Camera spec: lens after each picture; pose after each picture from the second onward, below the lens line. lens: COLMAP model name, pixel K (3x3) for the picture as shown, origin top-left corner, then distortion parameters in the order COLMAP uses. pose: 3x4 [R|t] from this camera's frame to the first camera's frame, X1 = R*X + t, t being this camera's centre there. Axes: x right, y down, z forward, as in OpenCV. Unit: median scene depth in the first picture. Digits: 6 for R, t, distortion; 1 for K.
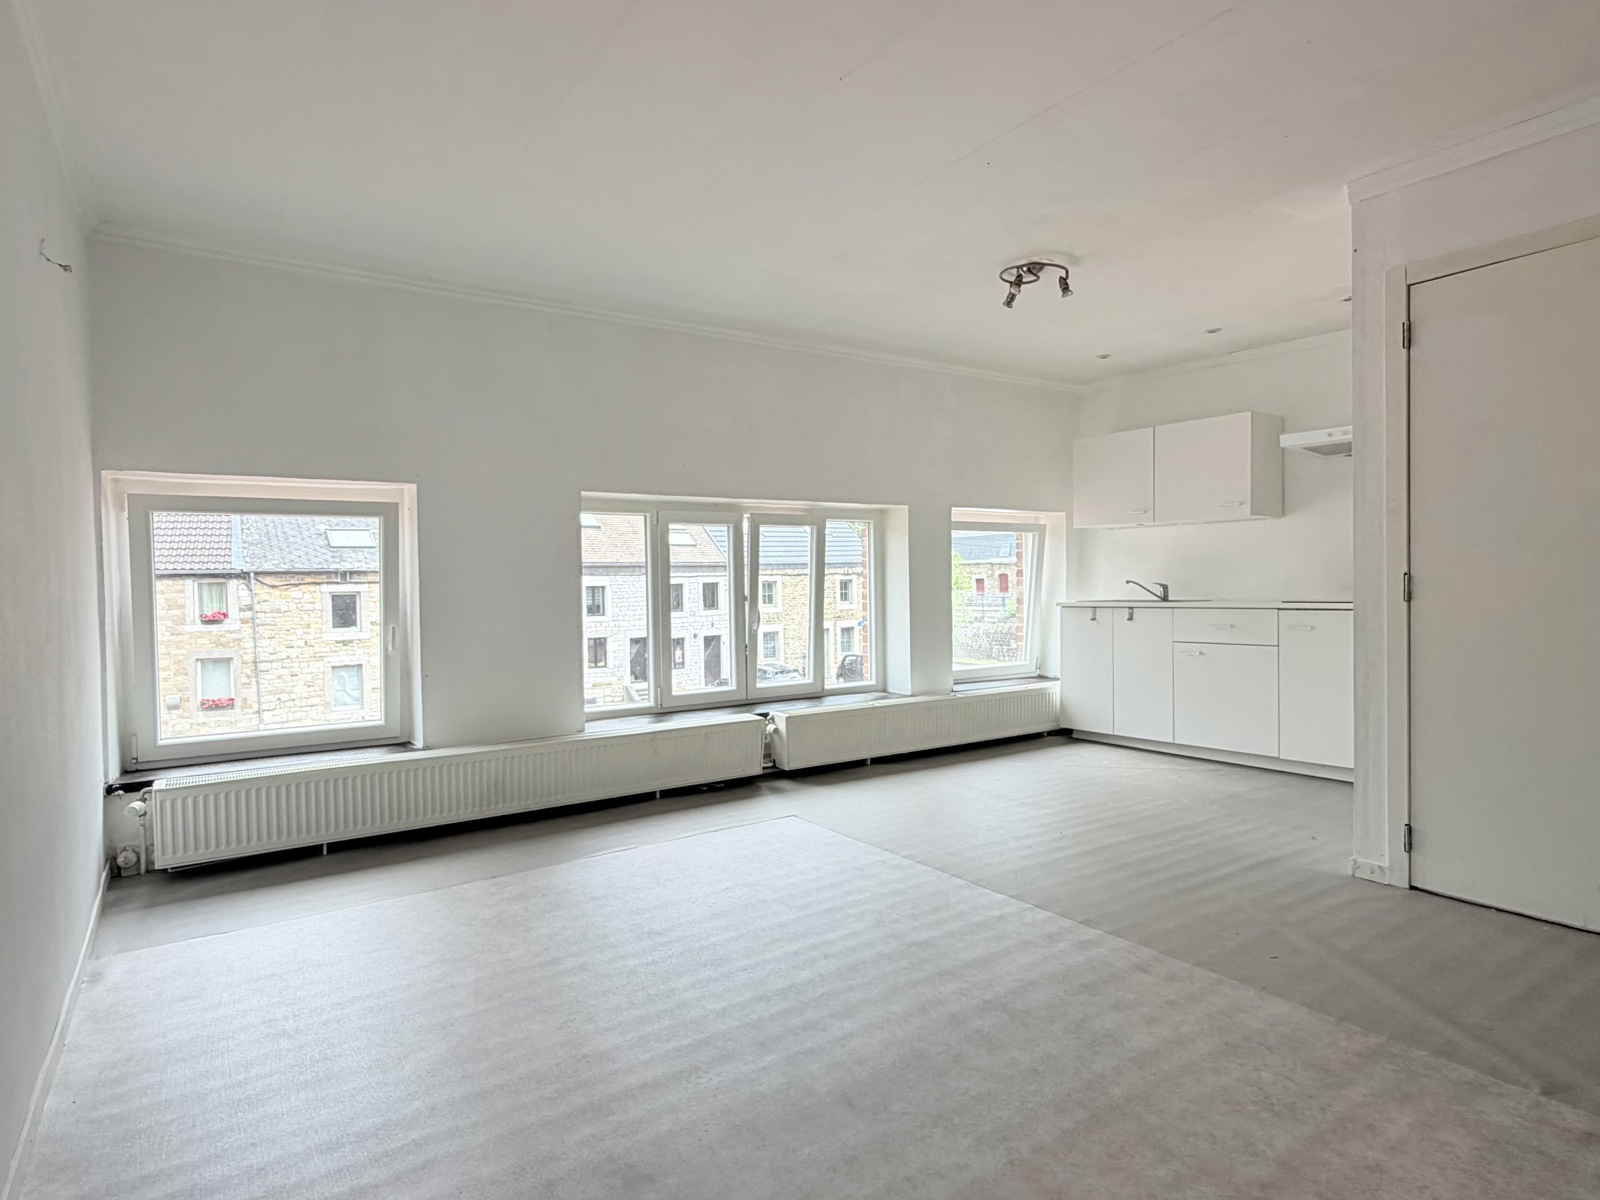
lens RADIAL K [[881.2, 0, 799.0], [0, 881.2, 600.5], [0, 0, 1]] dist [-0.002028, 0.001293]
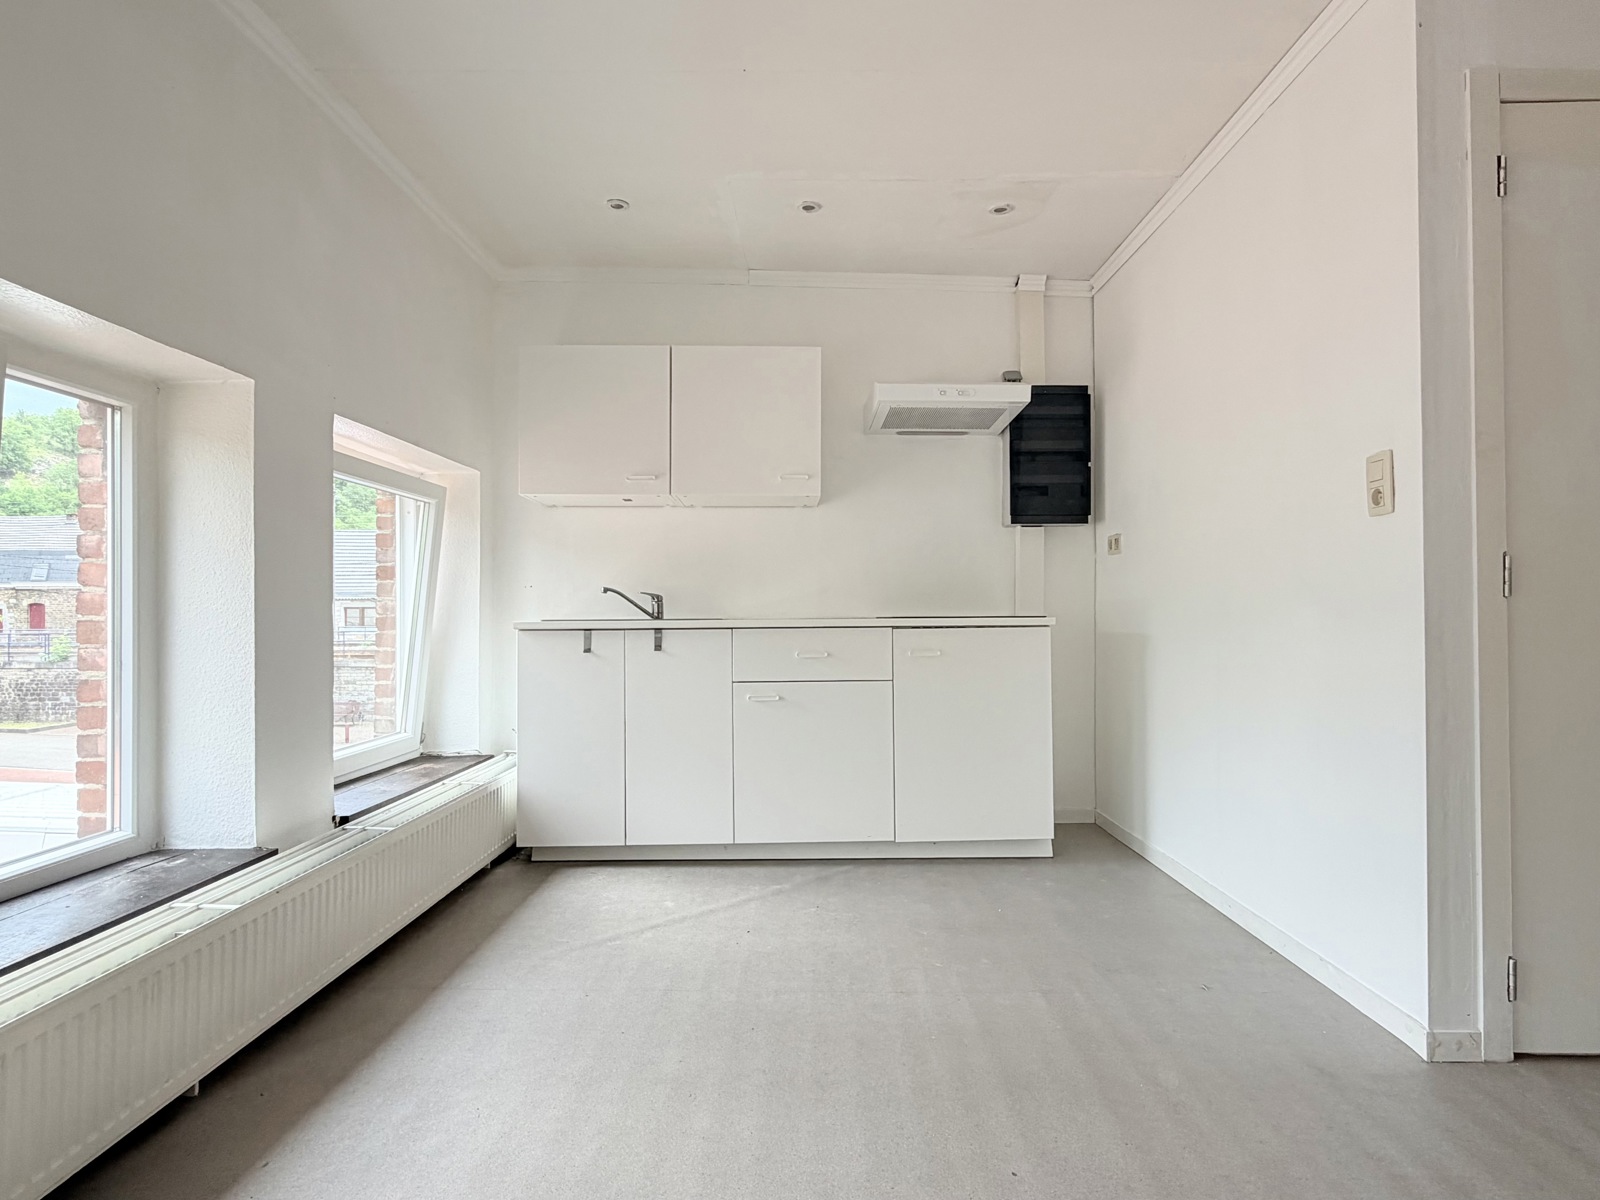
lens RADIAL K [[881.2, 0, 794.9], [0, 881.2, 601.8], [0, 0, 1]] dist [-0.002028, 0.001293]
pose [[0.577990, 0.022263, 0.815740, -0.079256], [0.010478, 0.999343, -0.034698, 0.014385], [-0.815976, 0.028602, 0.577377, 0.729370]]
